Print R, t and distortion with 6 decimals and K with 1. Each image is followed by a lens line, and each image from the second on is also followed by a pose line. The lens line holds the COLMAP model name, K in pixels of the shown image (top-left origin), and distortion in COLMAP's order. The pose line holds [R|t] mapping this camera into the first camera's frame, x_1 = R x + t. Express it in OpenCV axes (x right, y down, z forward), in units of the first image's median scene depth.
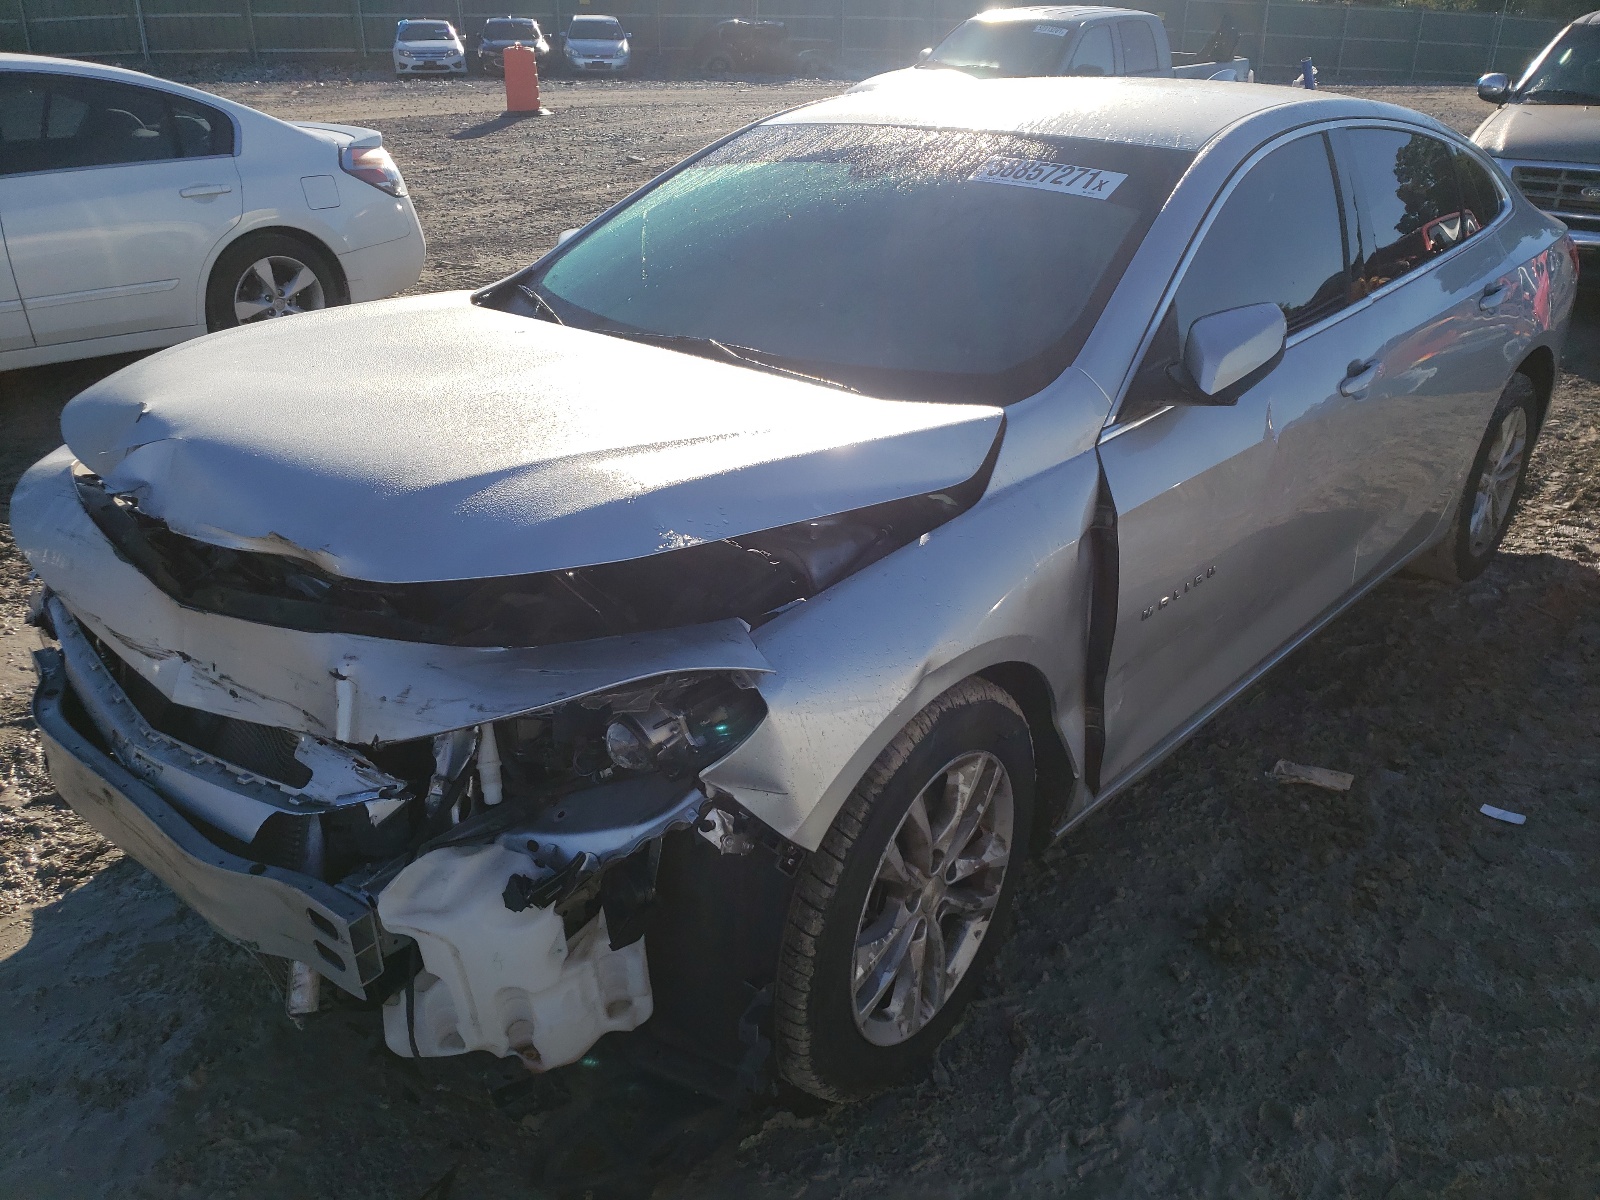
lens RADIAL K [[1054.3, 0, 800.0], [0, 1054.3, 600.0], [0, 0, 1]] dist [-0.040029, 0.050100]
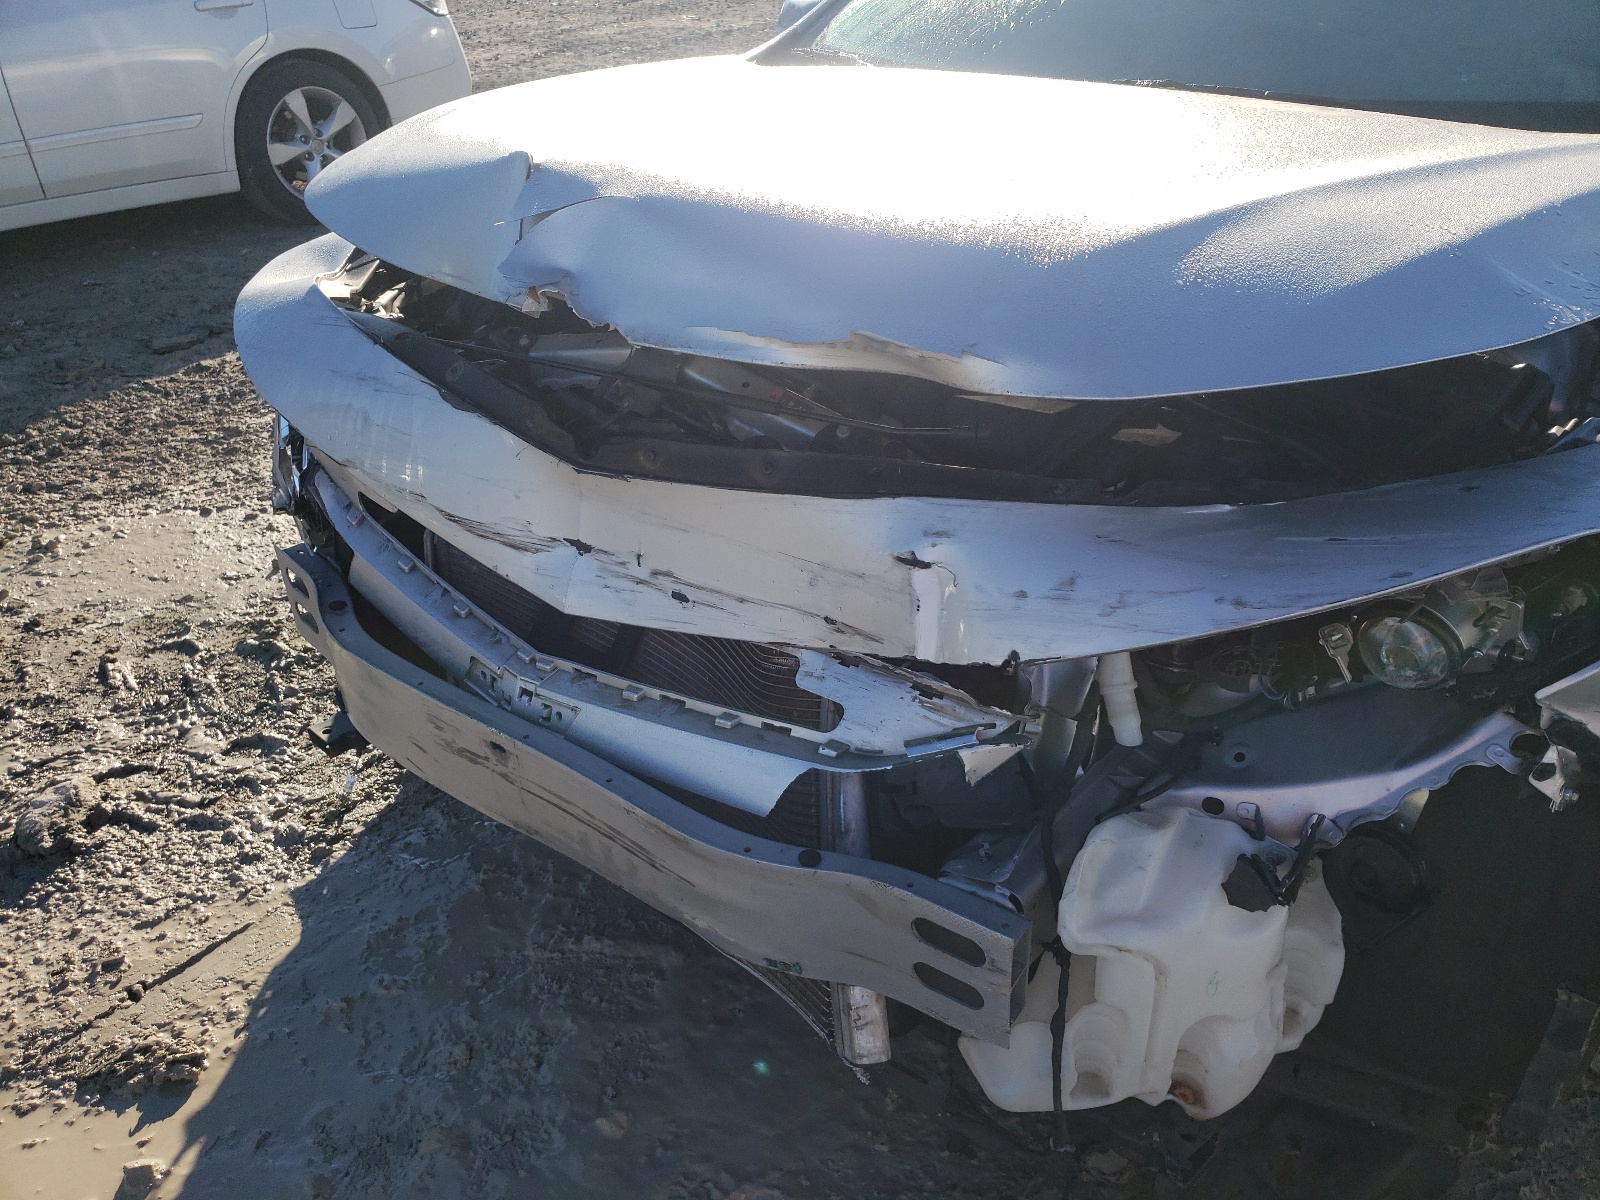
lens RADIAL K [[1048.0, 0, 800.0], [0, 1048.0, 600.0], [0, 0, 1]] dist [0.049136, -0.034082]
pose [[0.999157, -0.035747, 0.020162, -0.468362], [0.033428, 0.993858, 0.105496, 0.021816], [-0.023809, -0.104734, 0.994215, 0.313757]]
